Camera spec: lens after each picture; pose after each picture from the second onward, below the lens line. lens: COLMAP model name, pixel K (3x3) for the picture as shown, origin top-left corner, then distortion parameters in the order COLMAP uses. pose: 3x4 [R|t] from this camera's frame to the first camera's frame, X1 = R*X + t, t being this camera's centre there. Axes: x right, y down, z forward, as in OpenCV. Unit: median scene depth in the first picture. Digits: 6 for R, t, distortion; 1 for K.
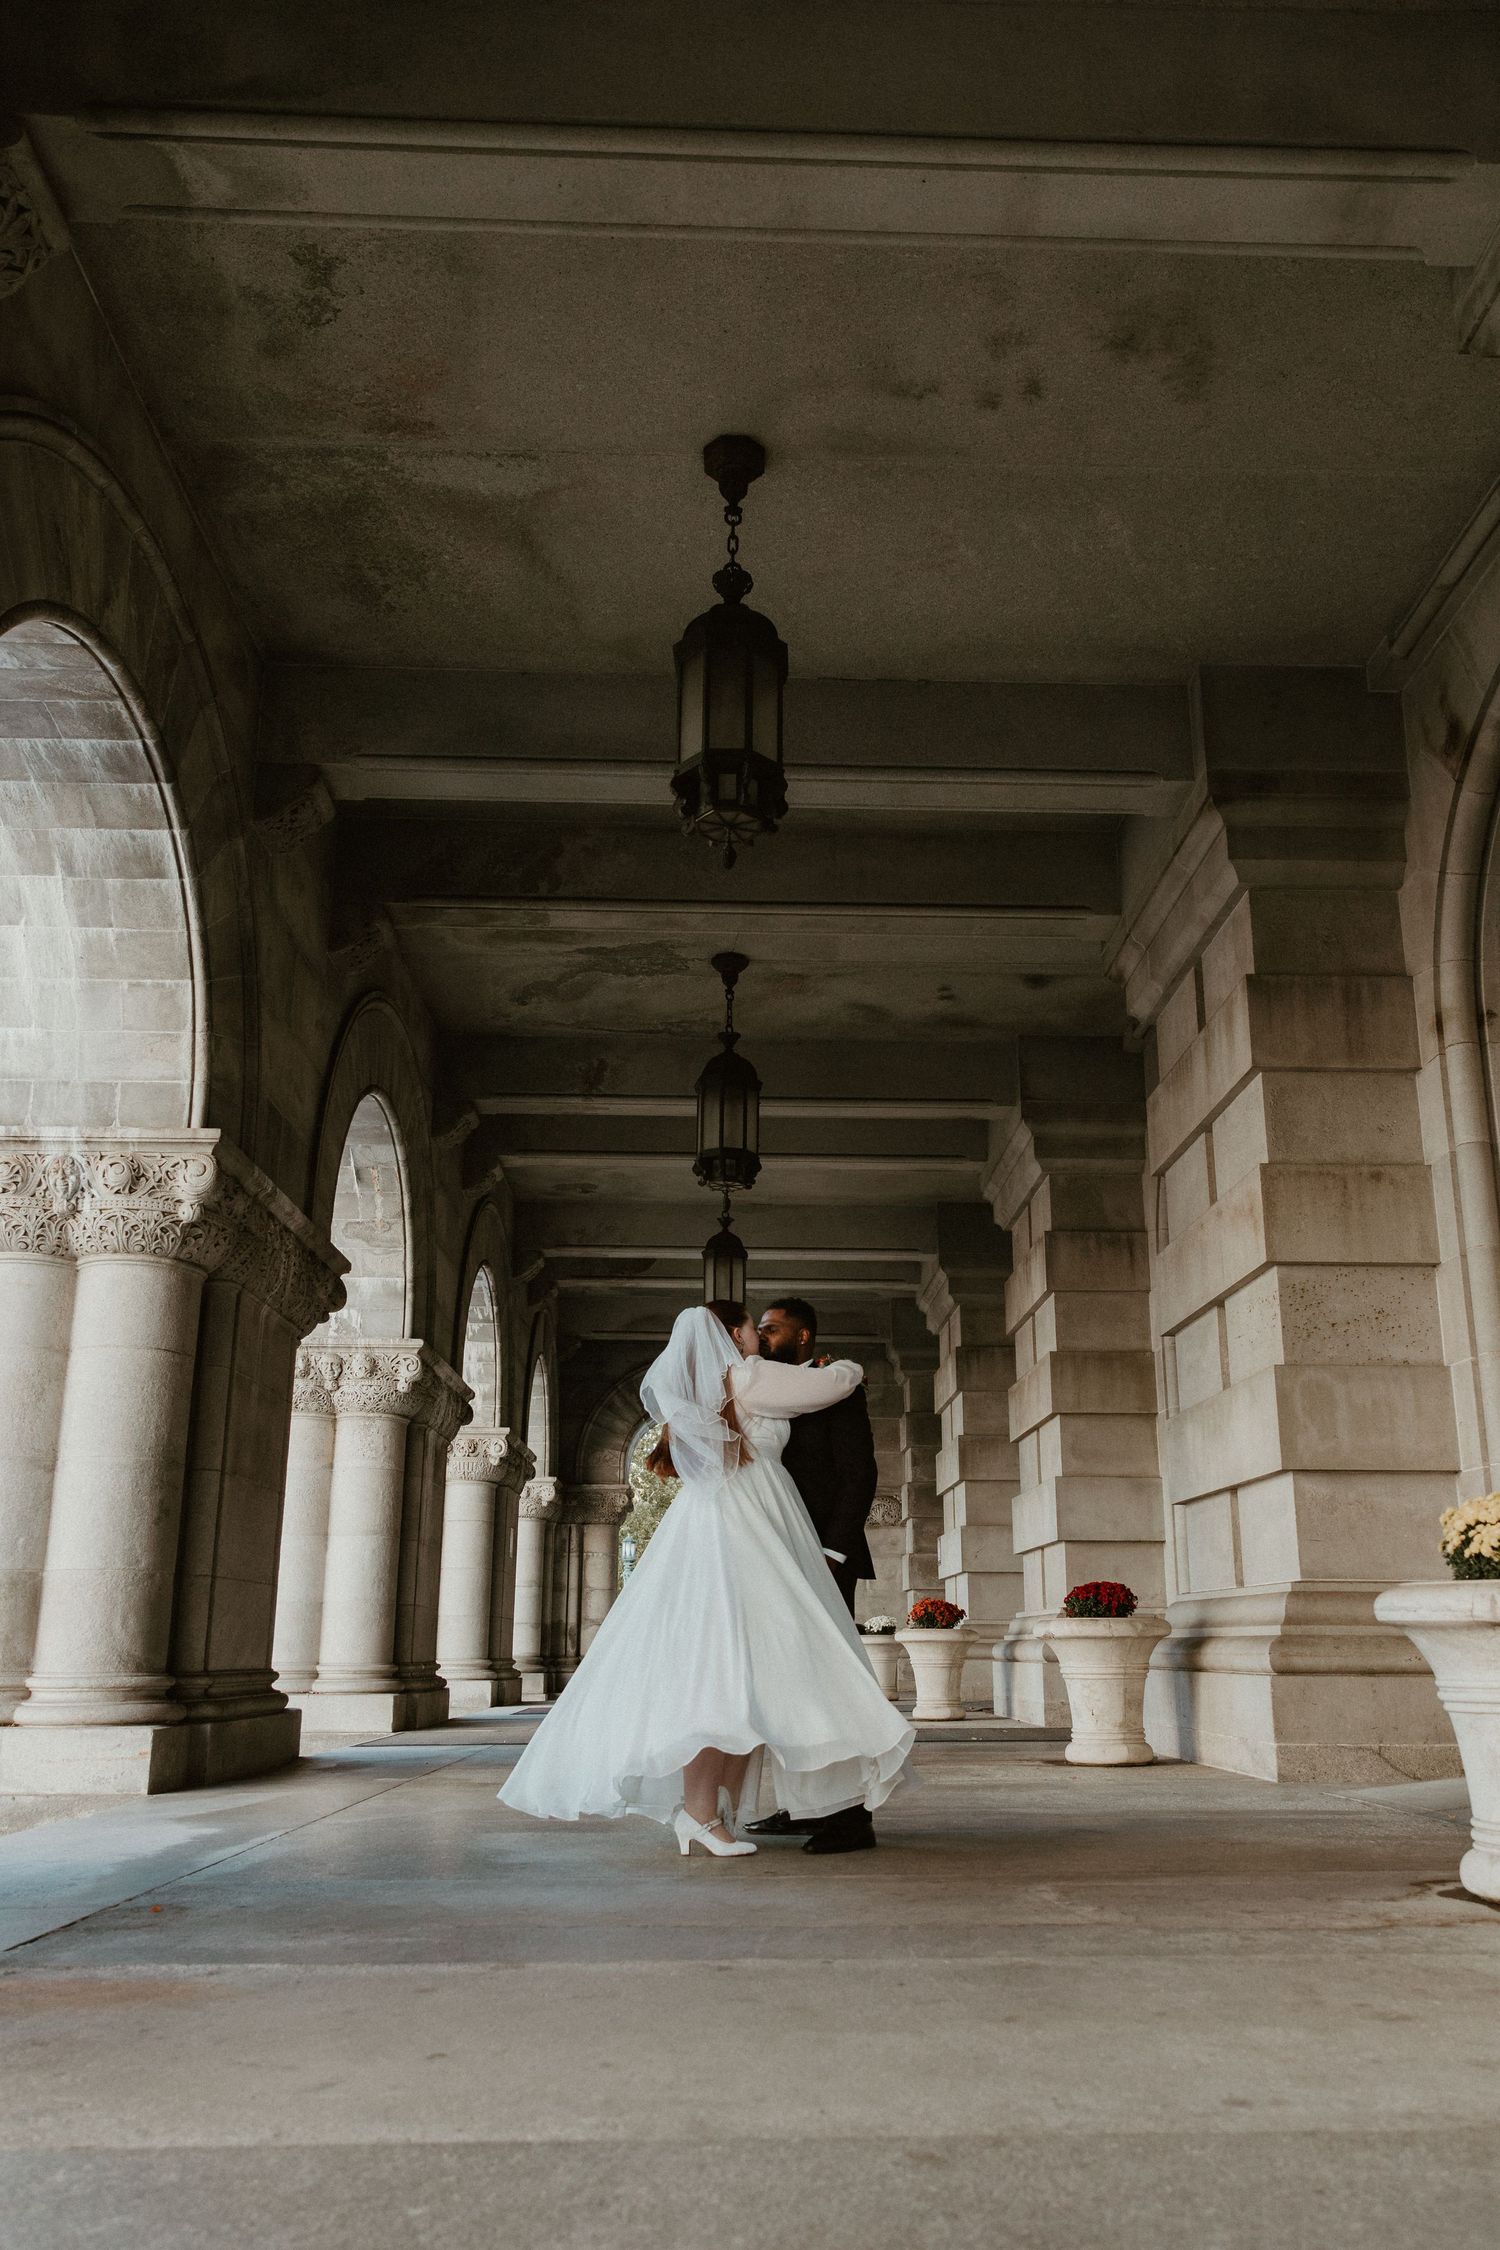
lens RADIAL K [[1698.4, 0, 770.7], [0, 1698.4, 1209.2], [0, 0, 1]] dist [0.020296, -0.014454]
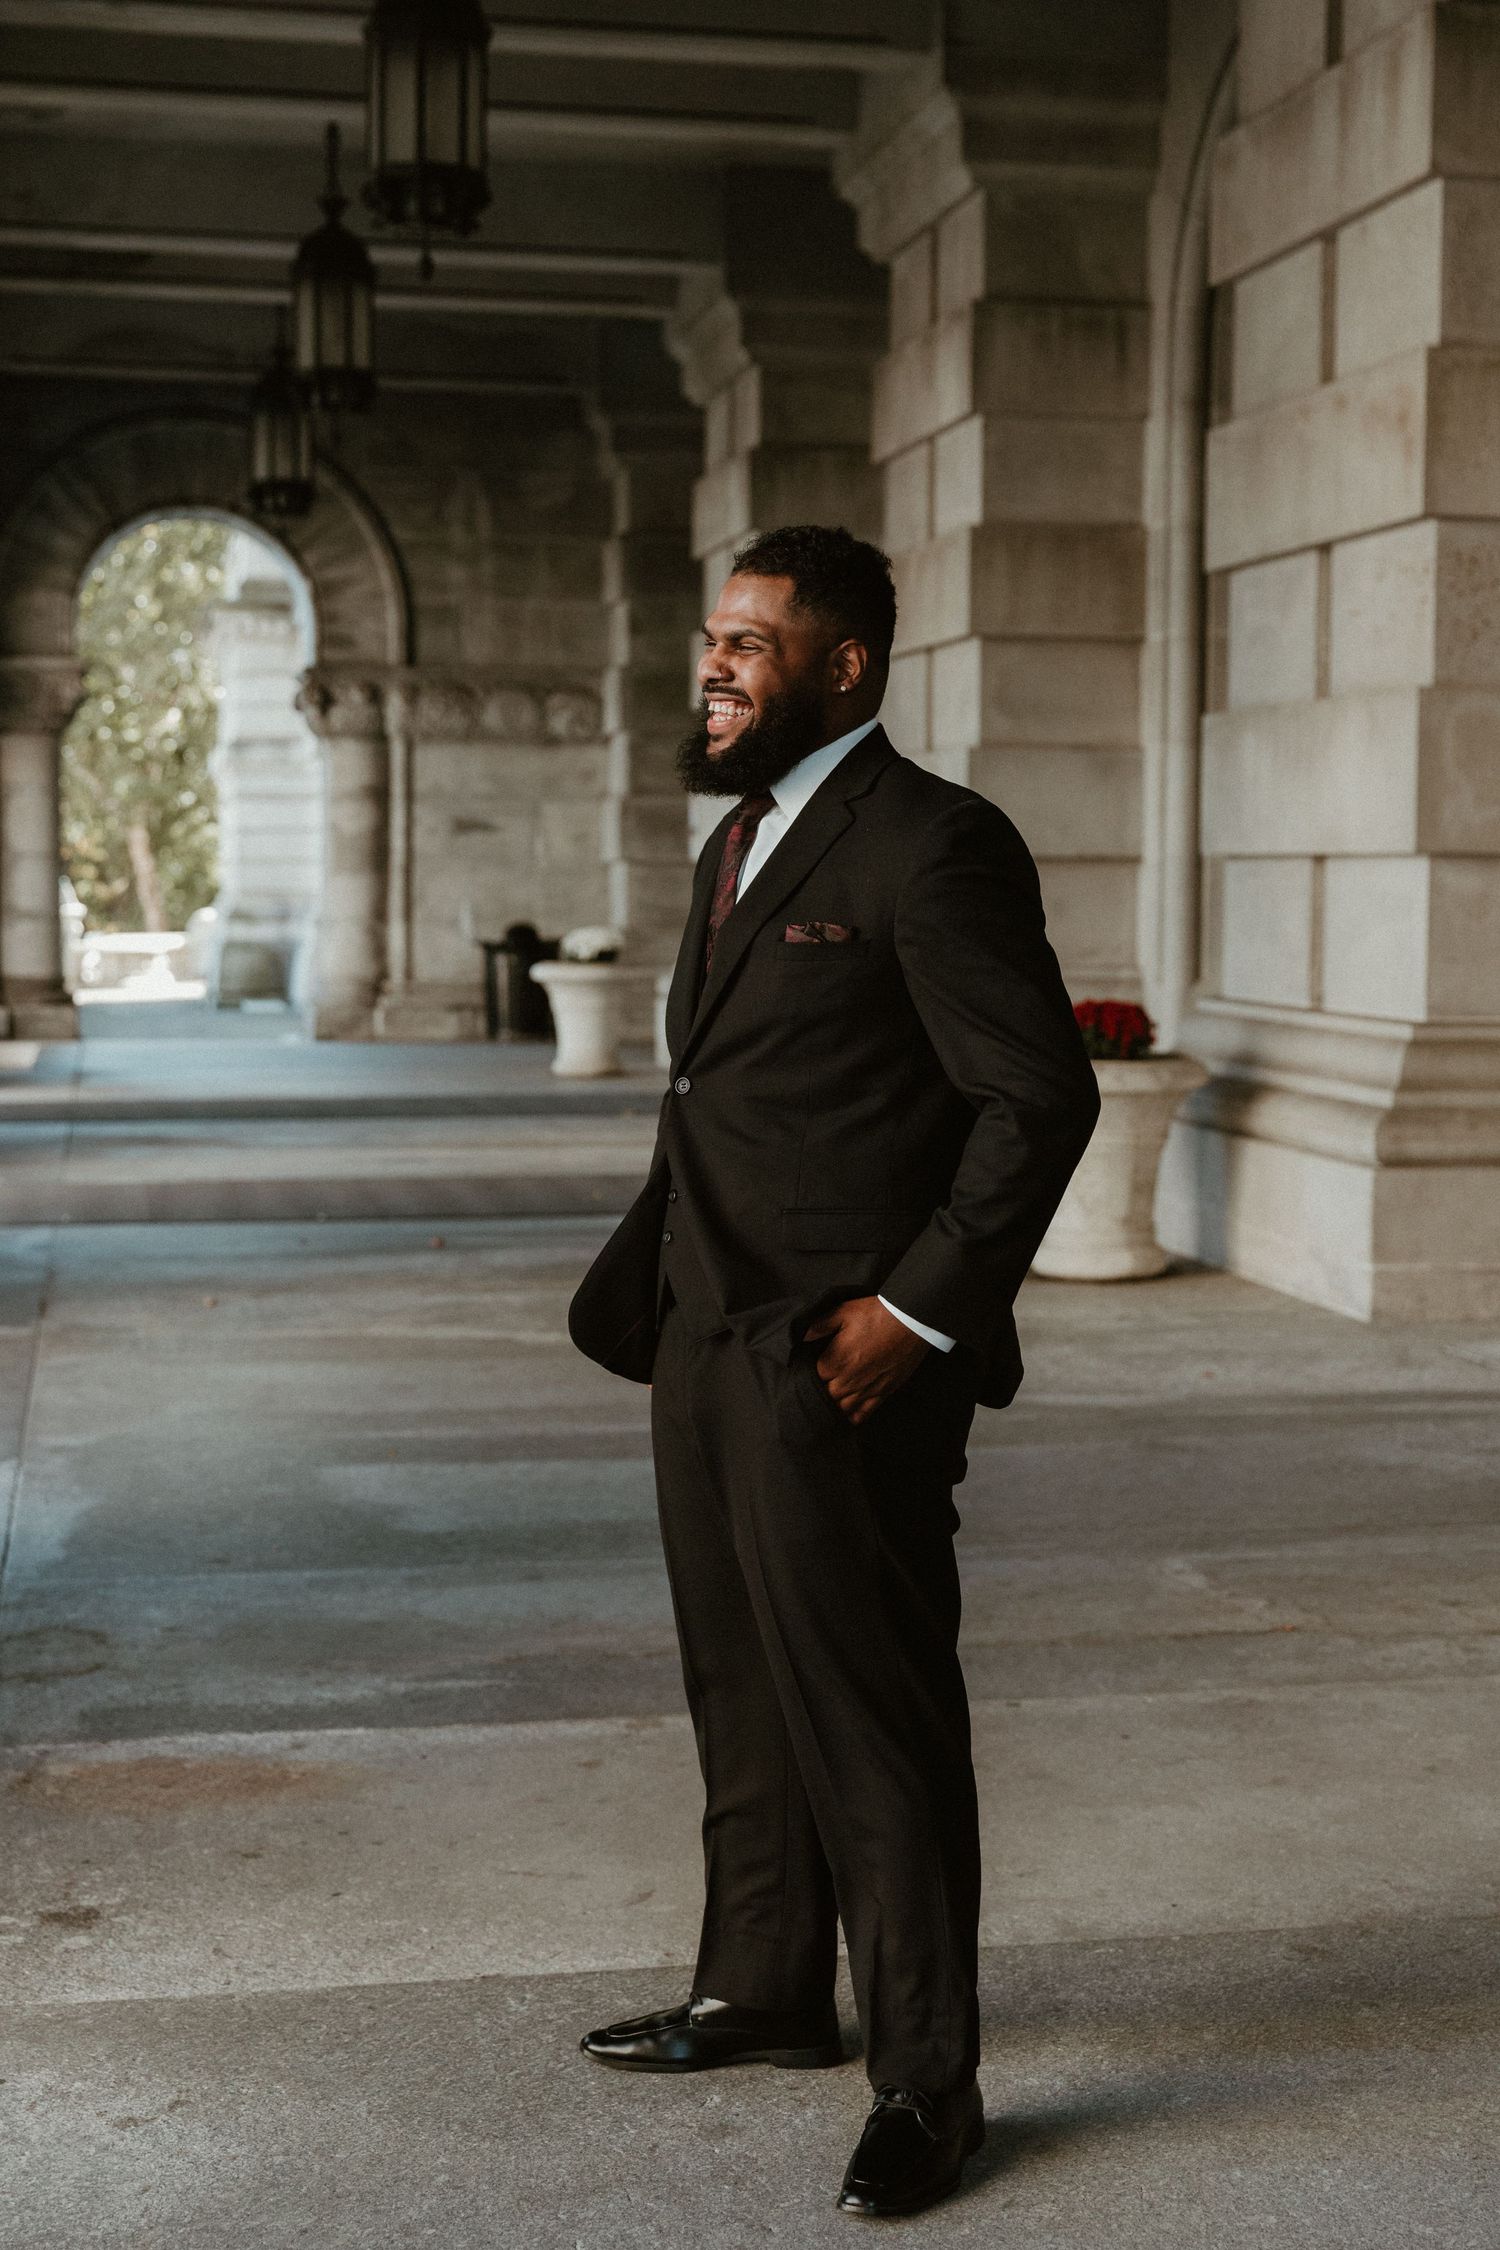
lens RADIAL K [[3502.3, 0, 752.0], [0, 3502.3, 1102.9], [0, 0, 1]] dist [0.004437, 0.000000]
pose [[0.986428, -0.006341, 0.164072, -0.094233], [-0.046823, 0.946898, 0.318106, -0.096610], [-0.157376, -0.321471, 0.933750, -0.126114]]
